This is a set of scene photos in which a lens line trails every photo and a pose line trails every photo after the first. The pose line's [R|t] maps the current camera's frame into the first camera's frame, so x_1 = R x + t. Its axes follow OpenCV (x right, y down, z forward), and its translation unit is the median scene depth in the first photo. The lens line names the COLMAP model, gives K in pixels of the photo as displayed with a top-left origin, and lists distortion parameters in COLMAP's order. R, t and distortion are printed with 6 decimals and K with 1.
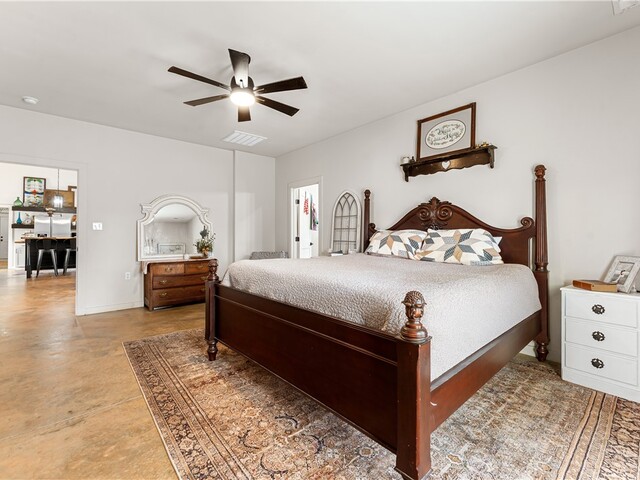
lens RADIAL K [[291.1, 0, 324.9], [0, 291.1, 236.1], [0, 0, 1]] dist [-0.002005, -0.000354]
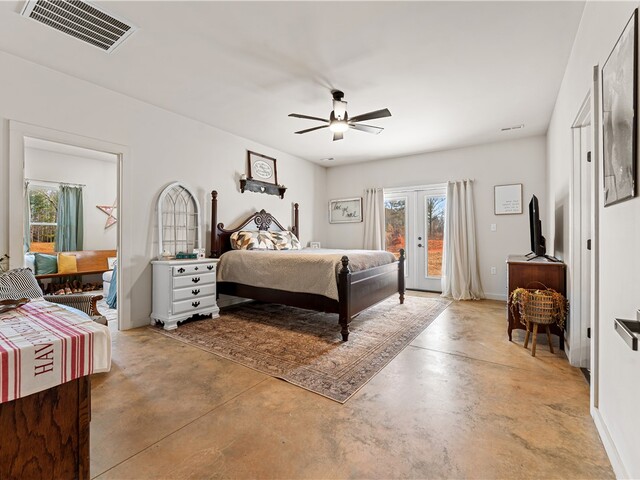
lens RADIAL K [[291.1, 0, 322.0], [0, 291.1, 236.7], [0, 0, 1]] dist [-0.002005, -0.000354]
pose [[-0.255797, -0.001592, 0.966729, -1.277668], [0.000616, 0.999998, 0.001809, 0.007281], [-0.966730, 0.001058, -0.255795, 1.190920]]
